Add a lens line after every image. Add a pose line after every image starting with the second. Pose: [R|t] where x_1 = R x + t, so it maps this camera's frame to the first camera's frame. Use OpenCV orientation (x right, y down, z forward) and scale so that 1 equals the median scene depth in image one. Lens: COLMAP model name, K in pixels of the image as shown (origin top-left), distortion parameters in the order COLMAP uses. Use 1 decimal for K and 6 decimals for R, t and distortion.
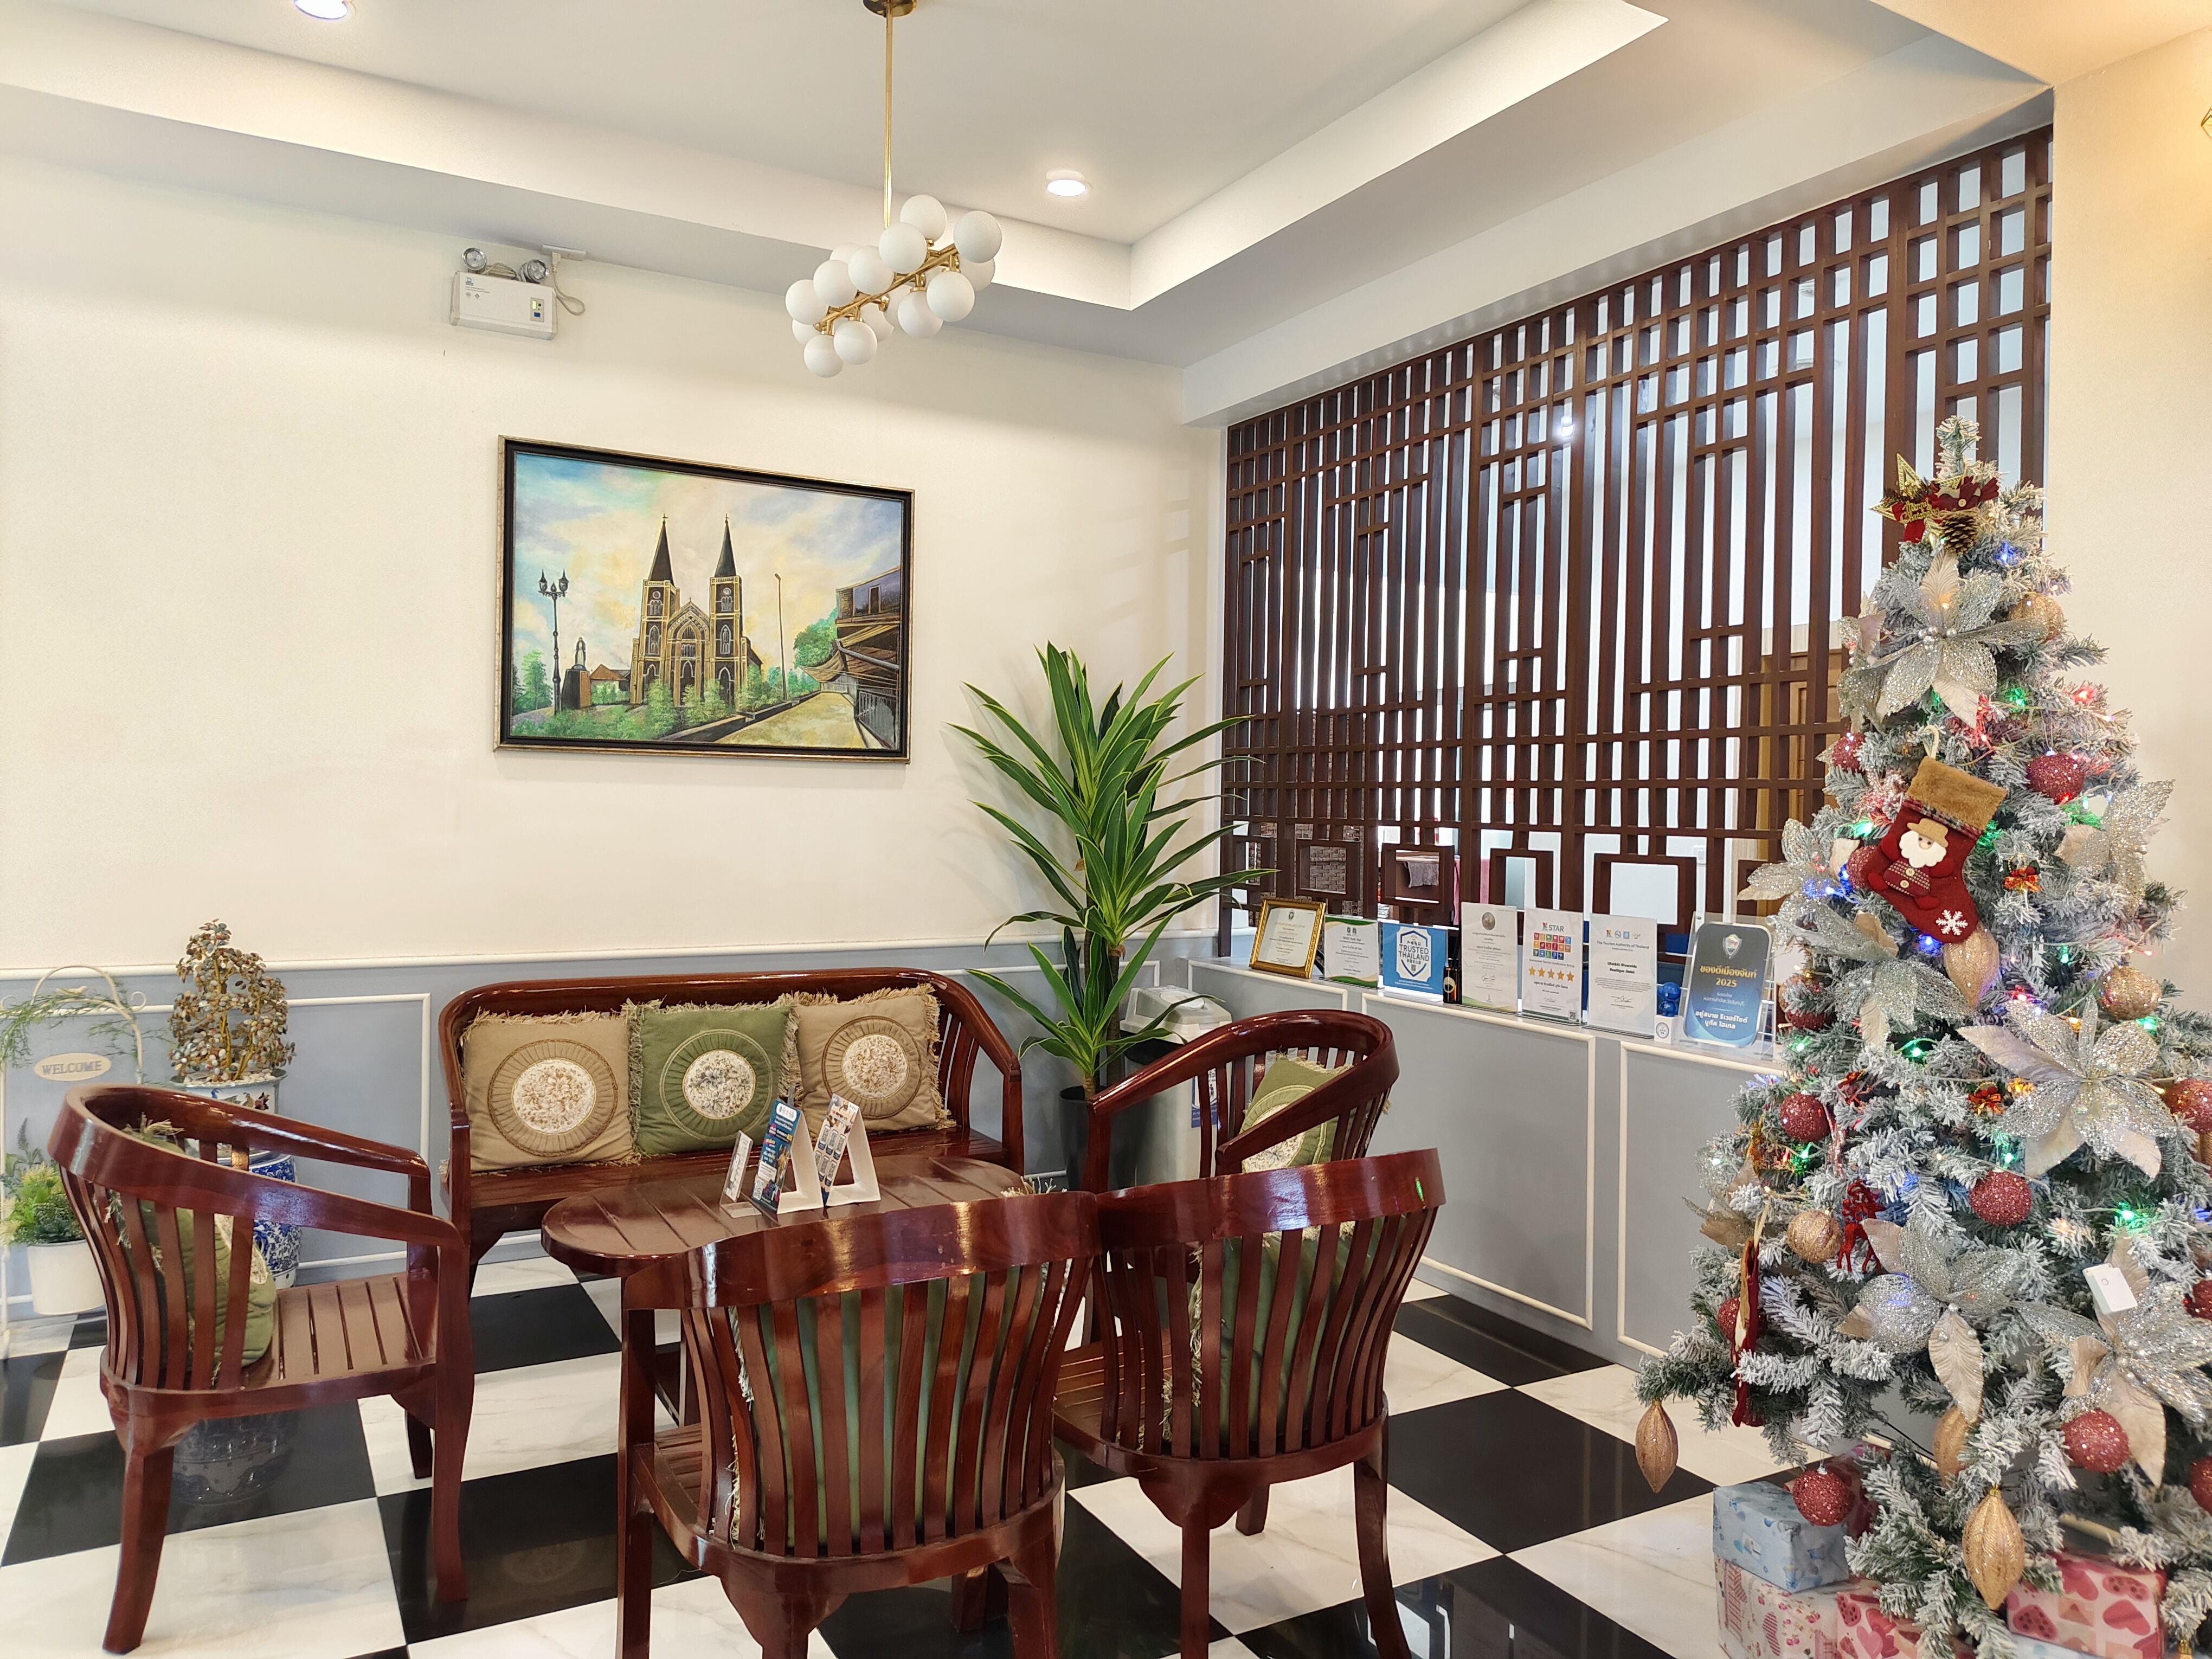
lens RADIAL K [[1555.4, 0, 1106.0], [0, 1555.4, 829.5], [0, 0, 1]] dist [0.071915, -0.002837]
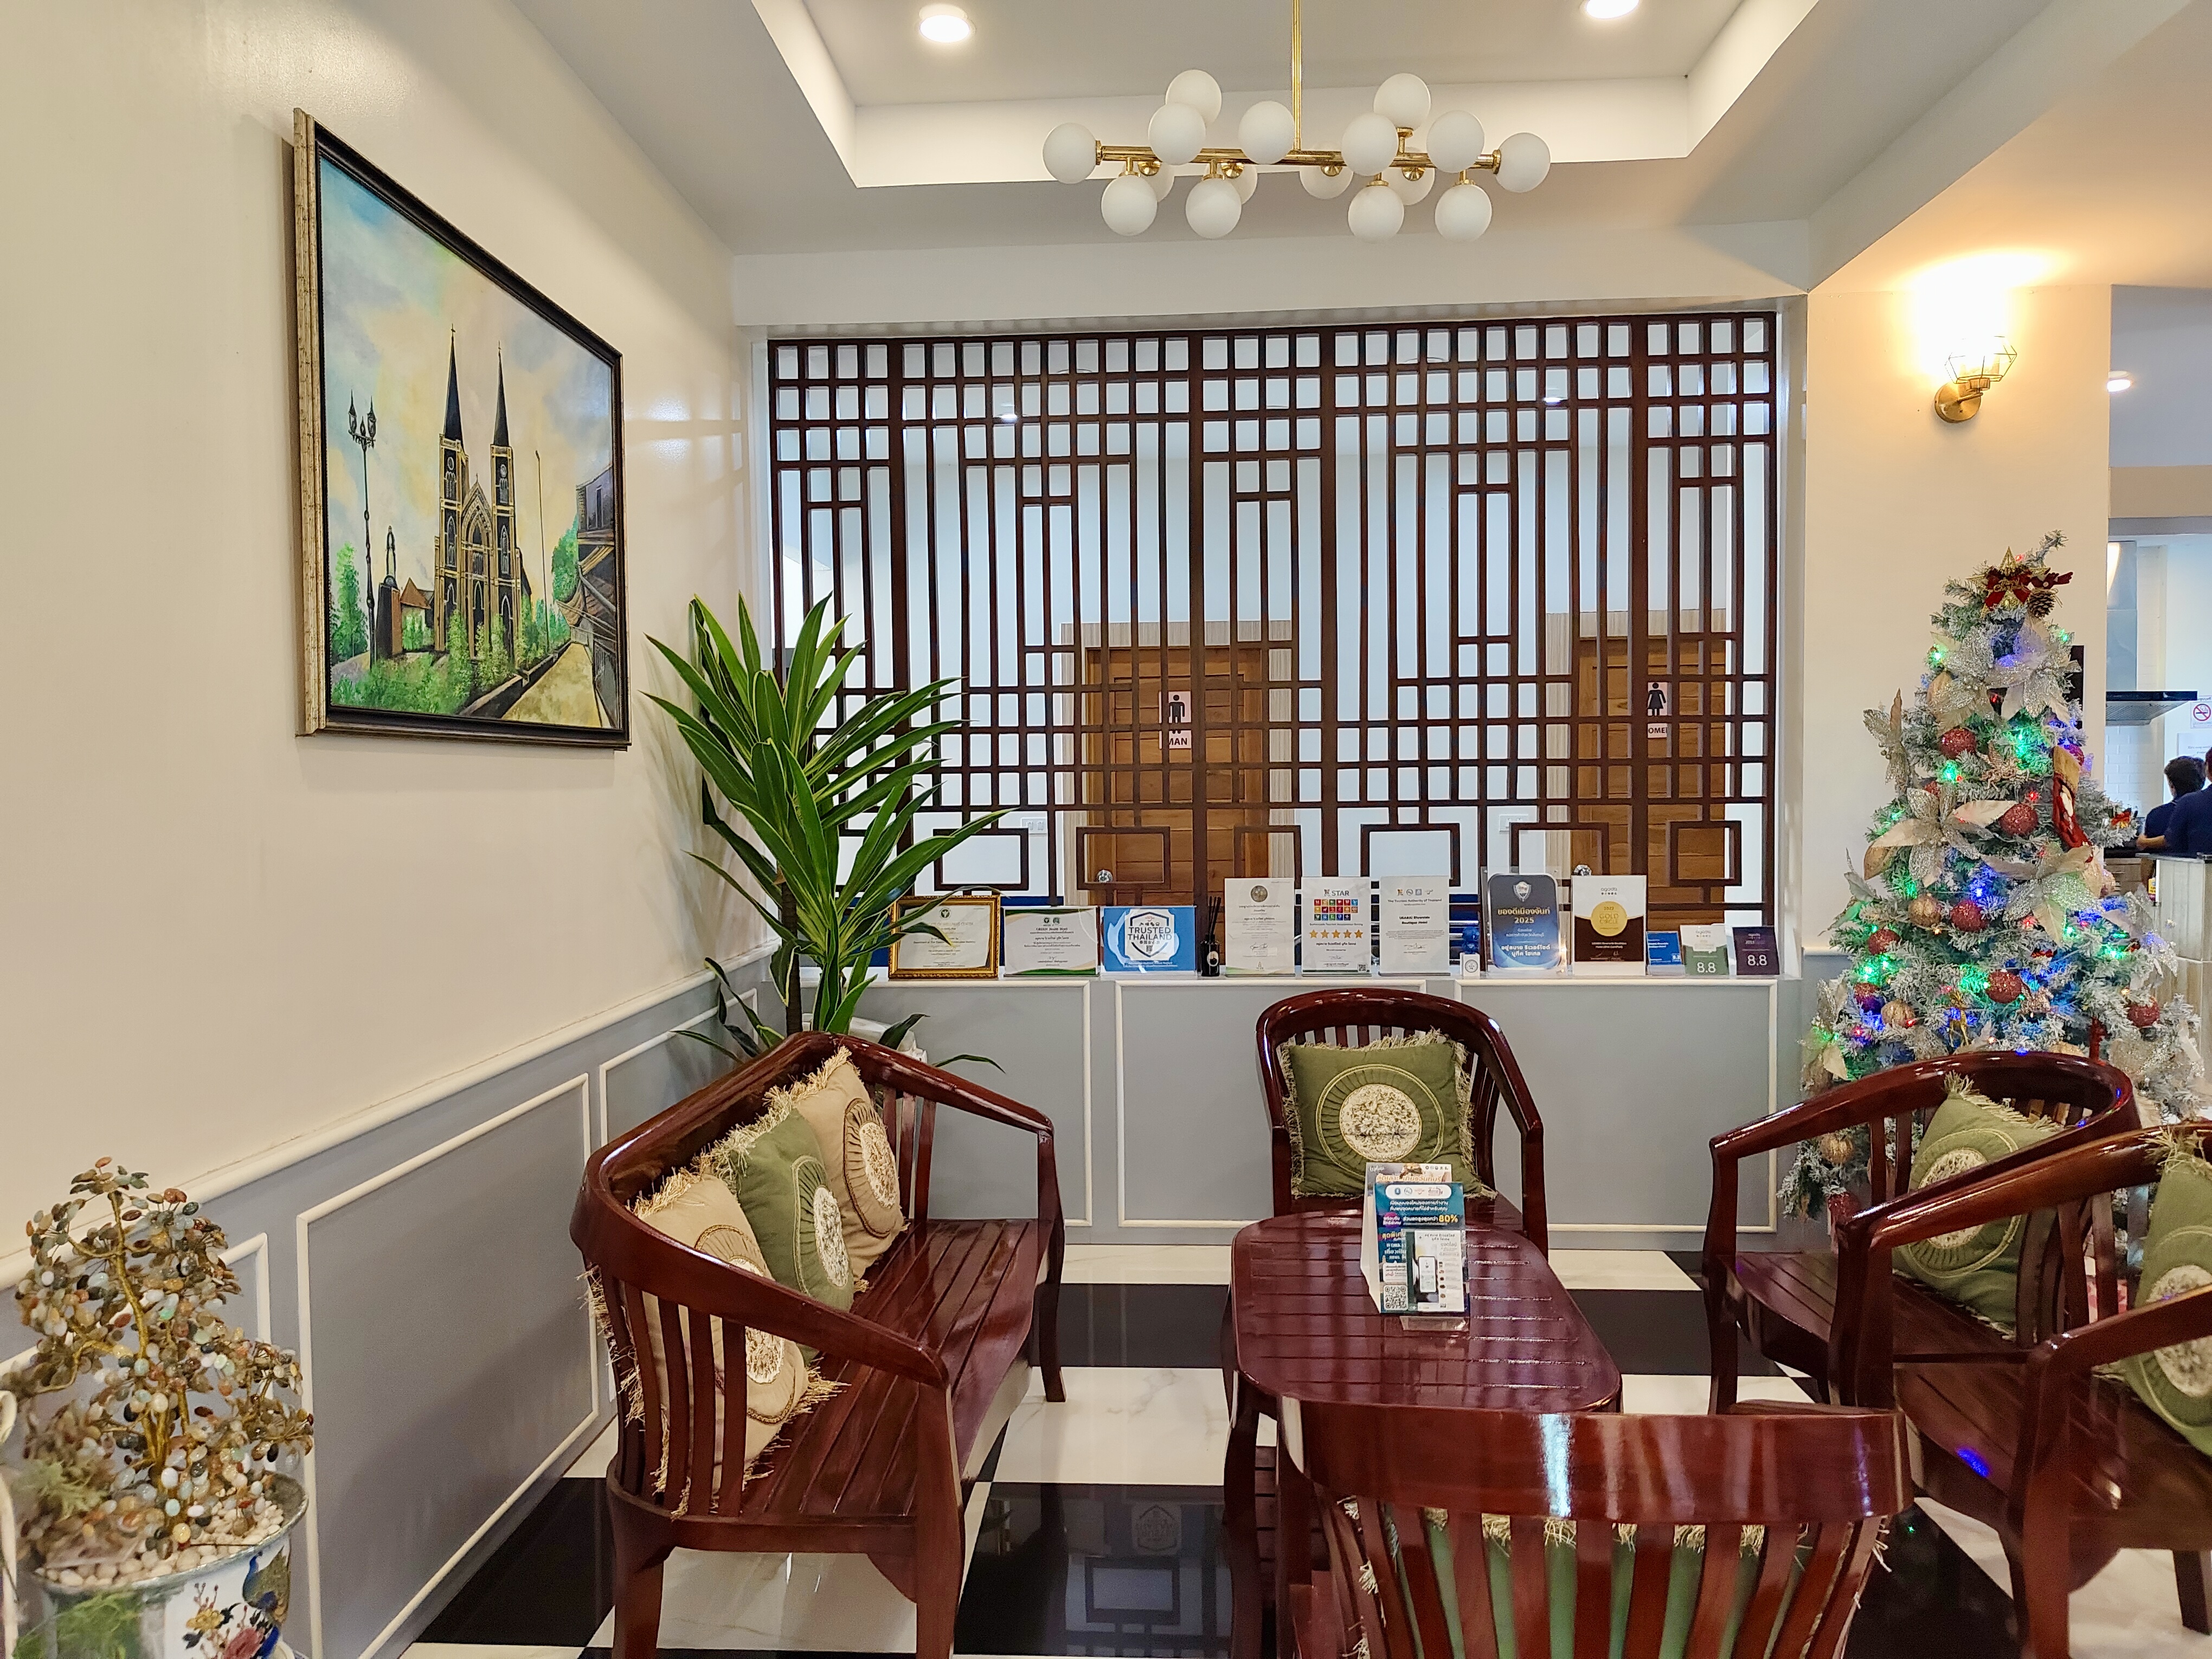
lens RADIAL K [[1532.7, 0, 1105.0], [0, 1532.7, 859.2], [0, 0, 1]] dist [0.064289, -0.001918]
pose [[0.541481, -0.069735, 0.837816, -0.716610], [0.034253, 0.997556, 0.060893, -0.033708], [-0.840015, -0.004274, 0.542546, 0.536094]]
